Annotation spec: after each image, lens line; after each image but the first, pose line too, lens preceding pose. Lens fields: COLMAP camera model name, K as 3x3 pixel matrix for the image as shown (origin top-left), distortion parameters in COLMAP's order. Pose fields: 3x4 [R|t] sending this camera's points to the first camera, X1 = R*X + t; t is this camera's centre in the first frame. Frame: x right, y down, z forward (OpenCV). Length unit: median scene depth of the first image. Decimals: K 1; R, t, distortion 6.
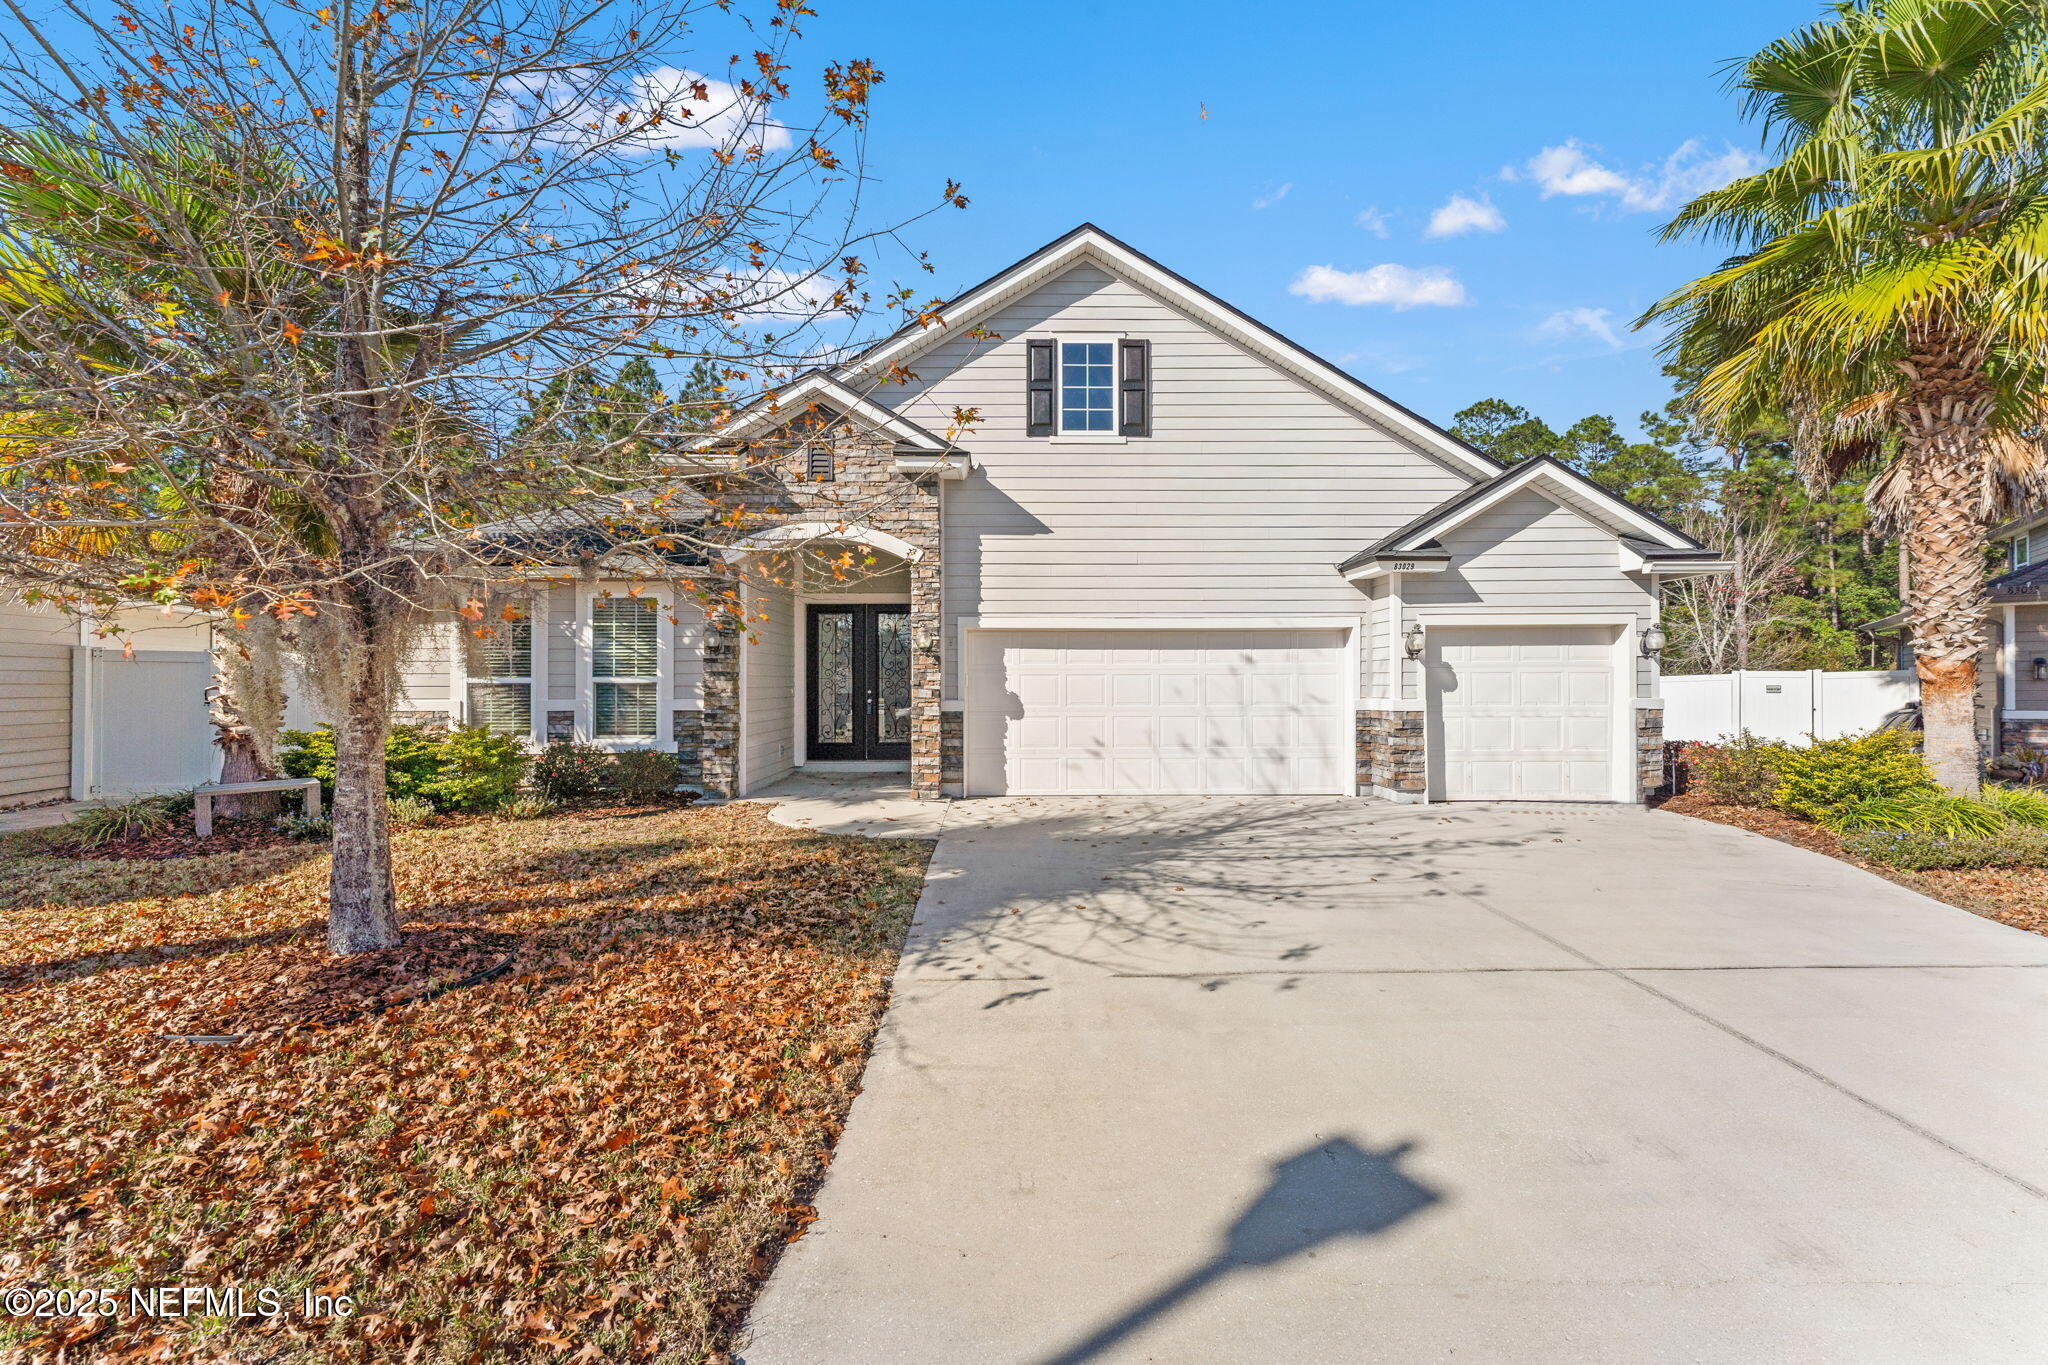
lens RADIAL K [[818.9, 0, 1023.3], [0, 818.9, 679.3], [0, 0, 1]] dist [0.001133, 0.000200]
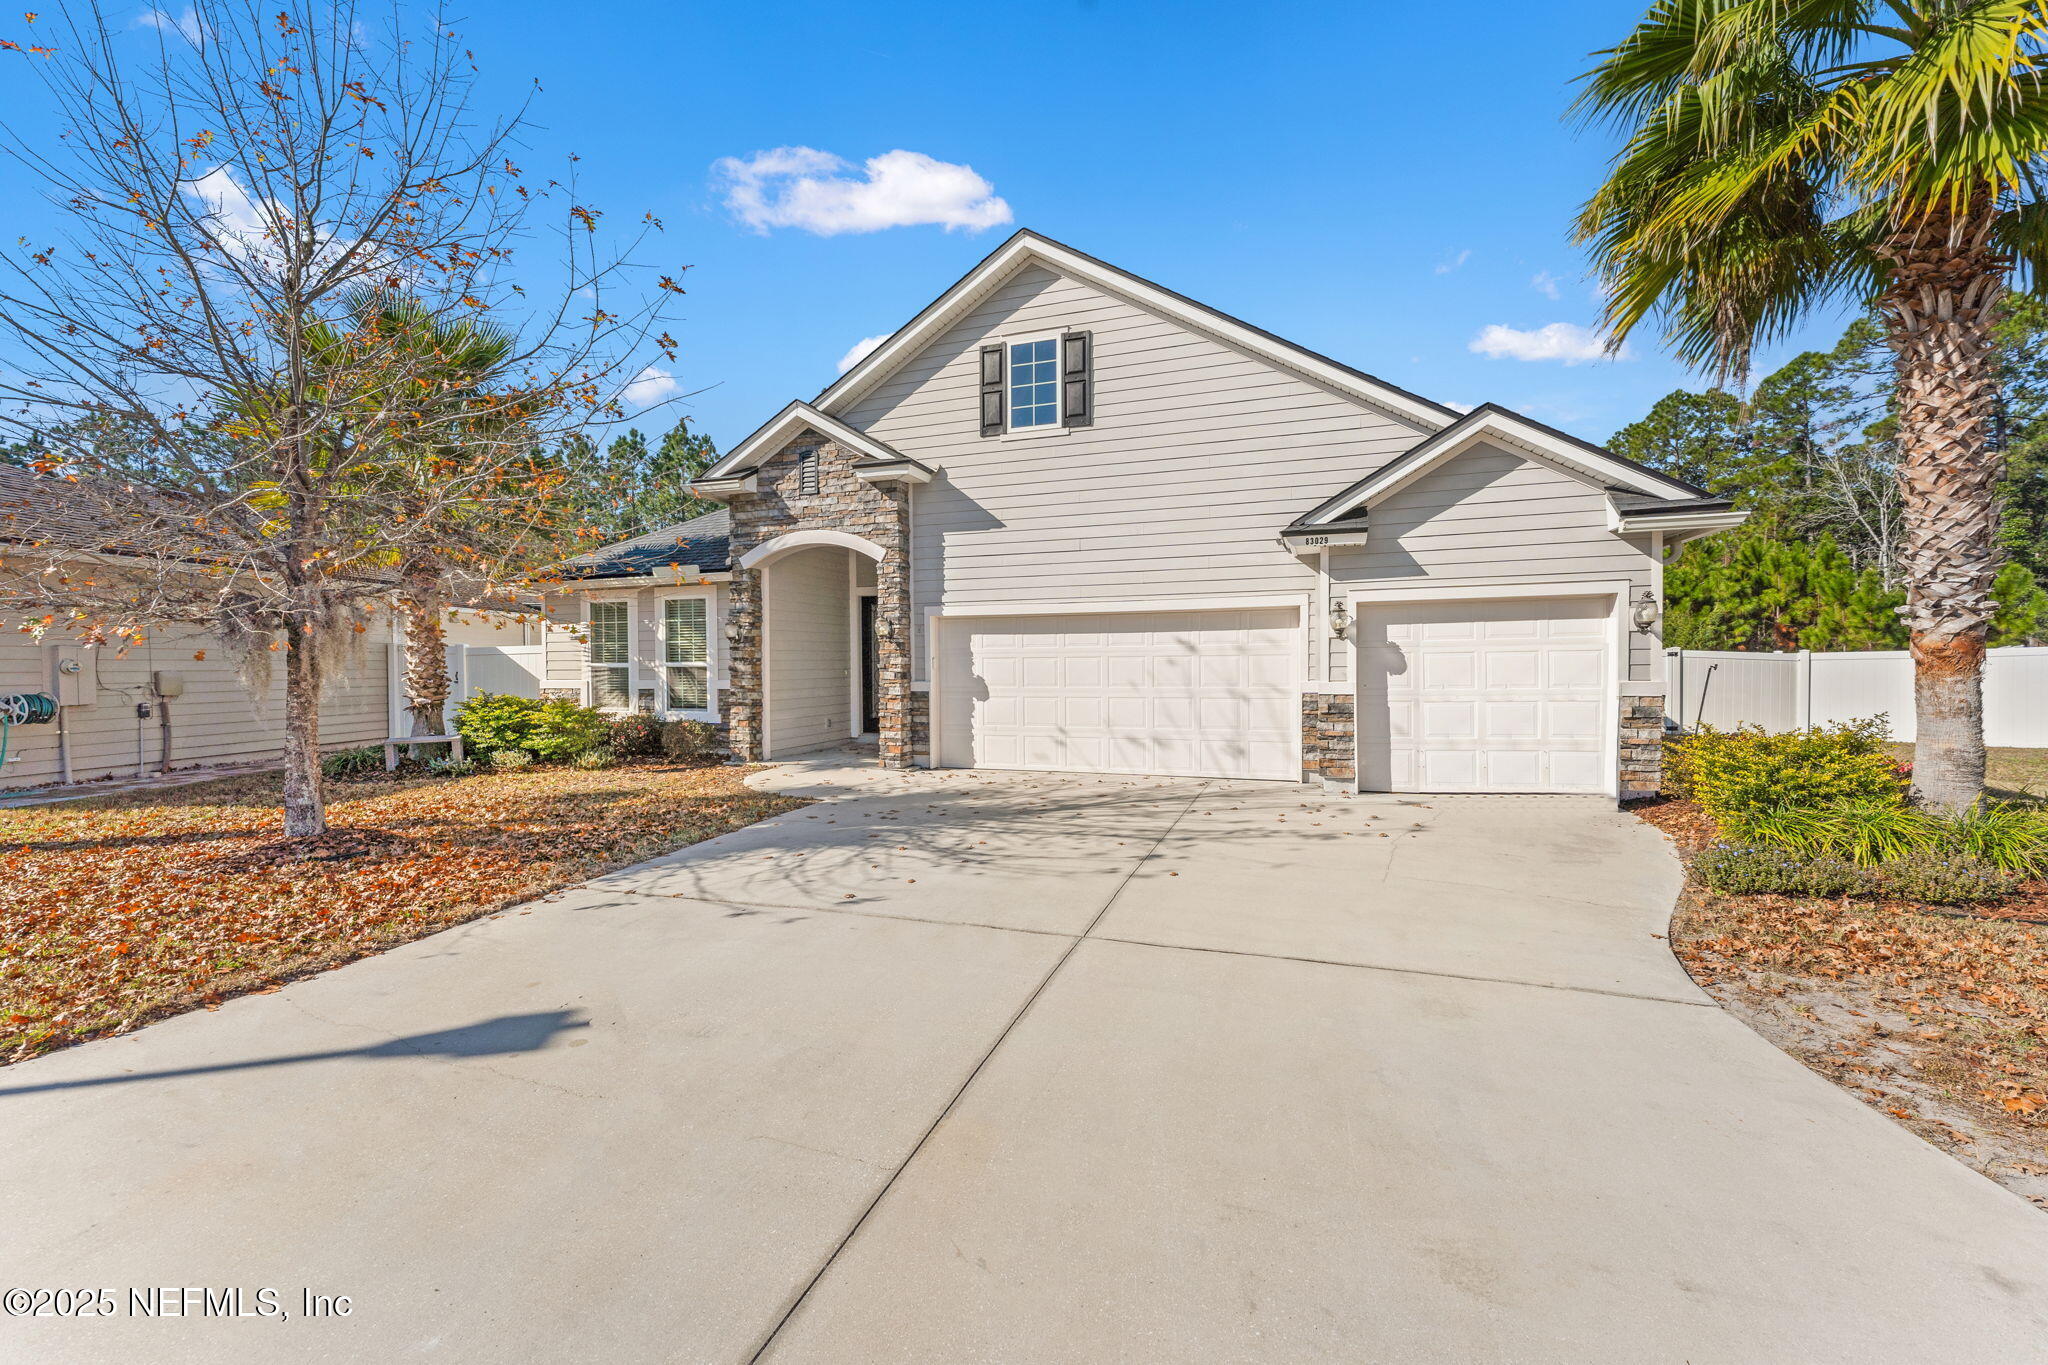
lens RADIAL K [[818.9, 0, 1025.0], [0, 818.9, 682.2], [0, 0, 1]] dist [0.001133, 0.000200]
pose [[0.939209, 0.003005, -0.343332, 0.444422], [0.007543, 0.999540, 0.029381, -0.005360], [0.343262, -0.030184, 0.938755, -0.004134]]
